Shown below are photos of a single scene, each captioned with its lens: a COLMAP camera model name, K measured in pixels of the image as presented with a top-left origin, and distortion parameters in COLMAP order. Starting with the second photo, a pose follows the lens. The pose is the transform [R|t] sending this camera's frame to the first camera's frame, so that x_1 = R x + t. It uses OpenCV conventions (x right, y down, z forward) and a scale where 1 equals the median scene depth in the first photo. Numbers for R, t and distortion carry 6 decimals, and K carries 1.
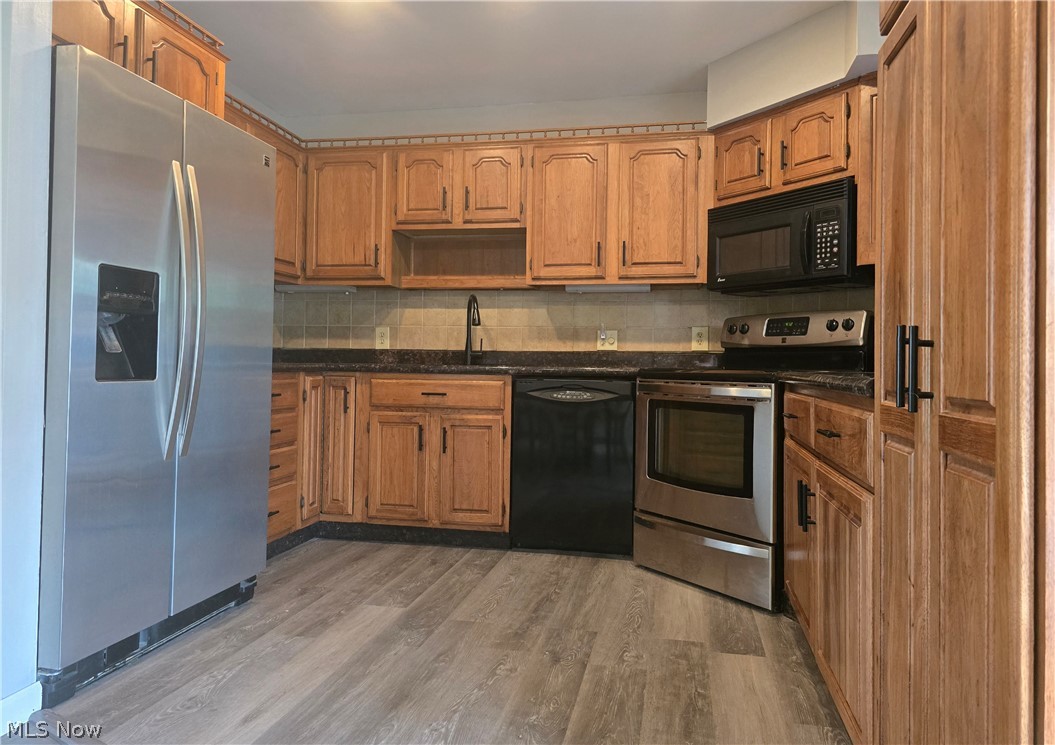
lens RADIAL K [[730.9, 0, 527.5], [0, 730.9, 372.5], [0, 0, 1]] dist [0.090360, -0.115230]
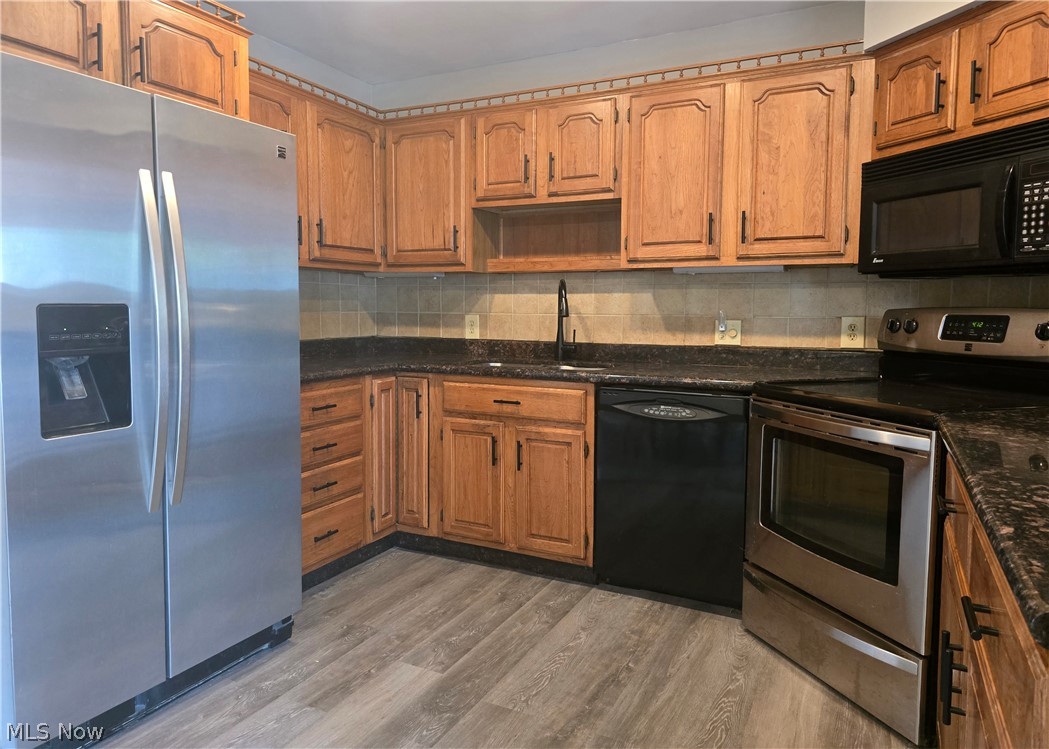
lens RADIAL K [[704.1, 0, 523.0], [0, 704.1, 361.6], [0, 0, 1]] dist [0.068332, -0.068012]
pose [[0.962611, 0.011864, -0.270626, 0.113482], [0.010030, 0.996795, 0.079373, -0.083346], [0.270701, -0.079120, 0.959407, 0.207491]]
